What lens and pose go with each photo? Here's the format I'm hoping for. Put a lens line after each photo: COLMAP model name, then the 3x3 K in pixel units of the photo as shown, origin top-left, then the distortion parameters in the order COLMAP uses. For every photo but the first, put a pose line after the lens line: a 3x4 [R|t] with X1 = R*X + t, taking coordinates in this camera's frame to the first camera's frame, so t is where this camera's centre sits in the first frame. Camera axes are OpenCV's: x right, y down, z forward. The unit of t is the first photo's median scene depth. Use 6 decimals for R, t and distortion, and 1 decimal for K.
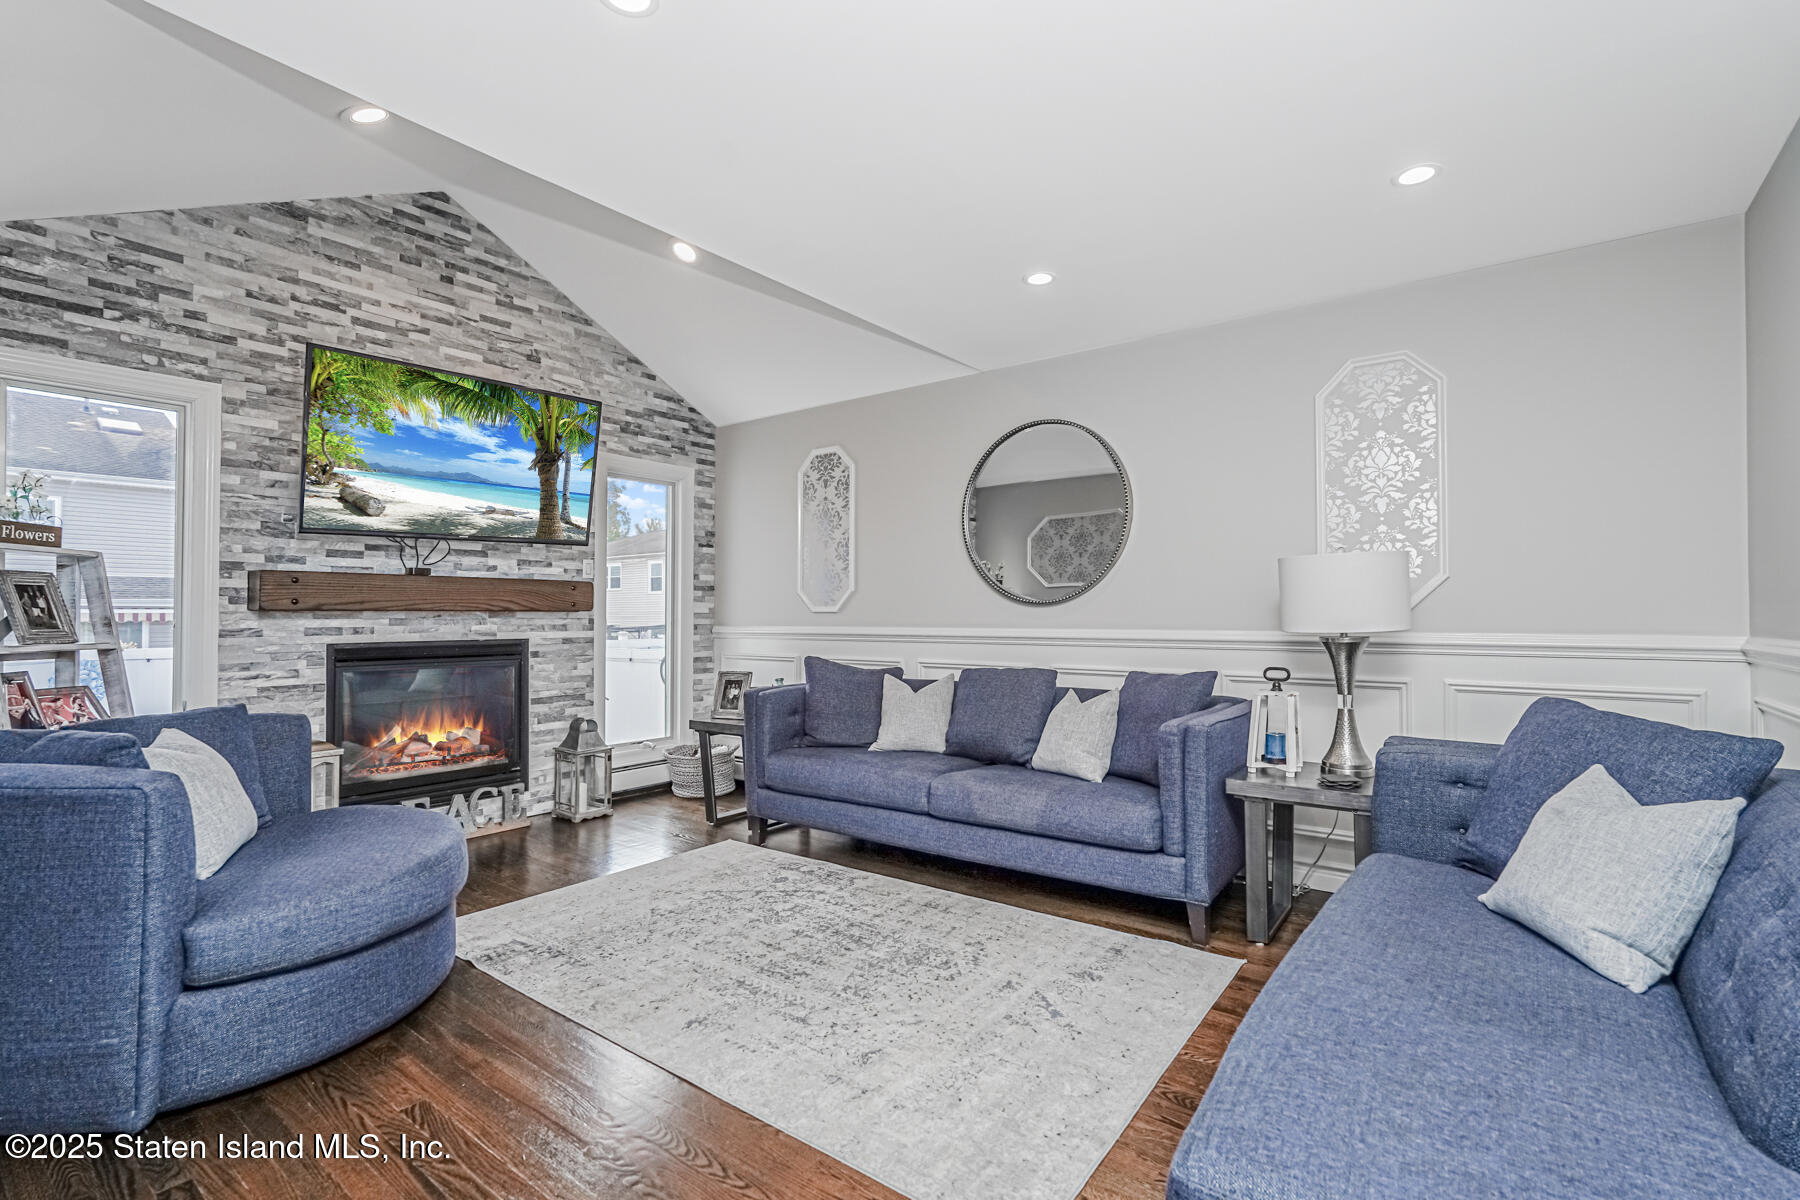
lens RADIAL K [[818.4, 0, 898.5], [0, 818.4, 600.9], [0, 0, 1]] dist [-0.016117, 0.009152]
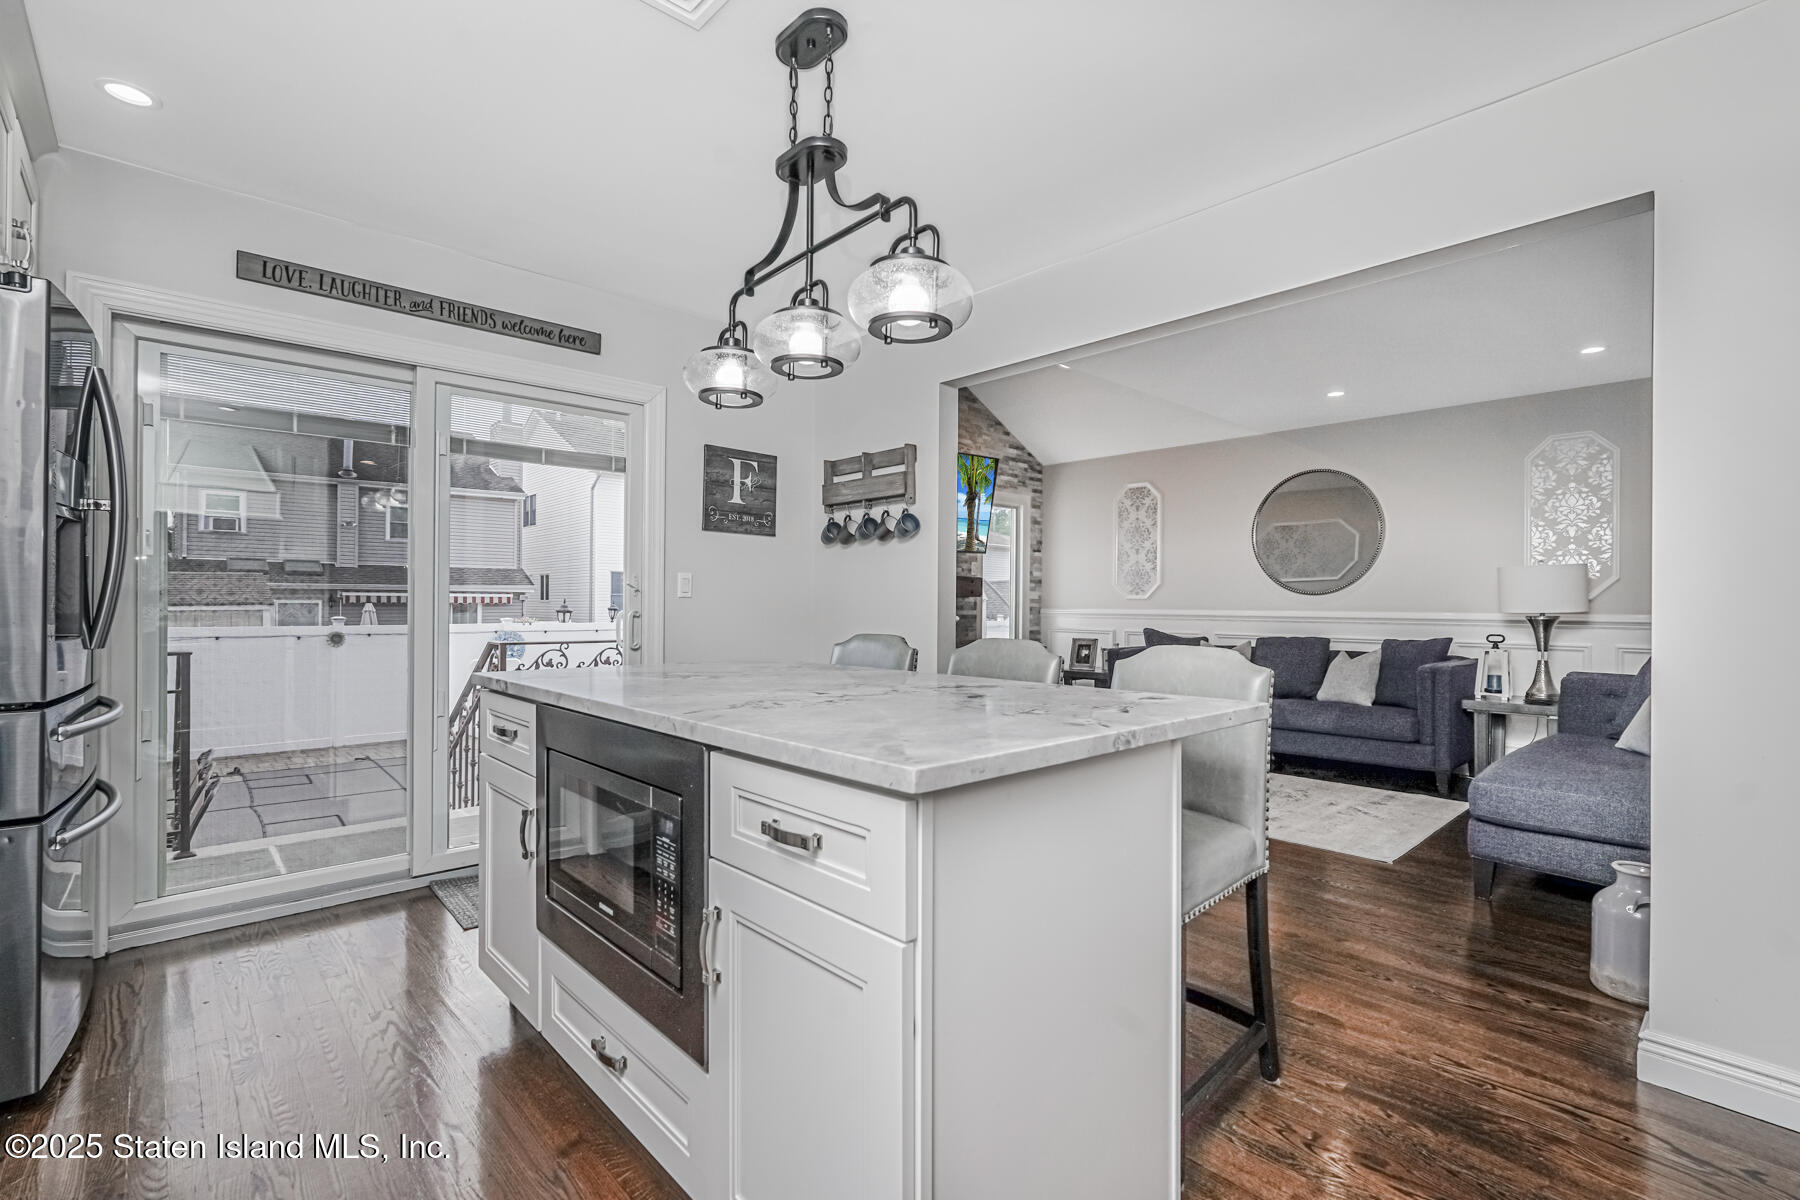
lens RADIAL K [[818.4, 0, 903.0], [0, 818.4, 600.5], [0, 0, 1]] dist [-0.016117, 0.009152]
pose [[0.984718, 0.009020, -0.173922, -0.329163], [-0.007092, 0.999906, 0.011705, 0.002733], [0.174011, -0.010293, 0.984690, -0.630900]]
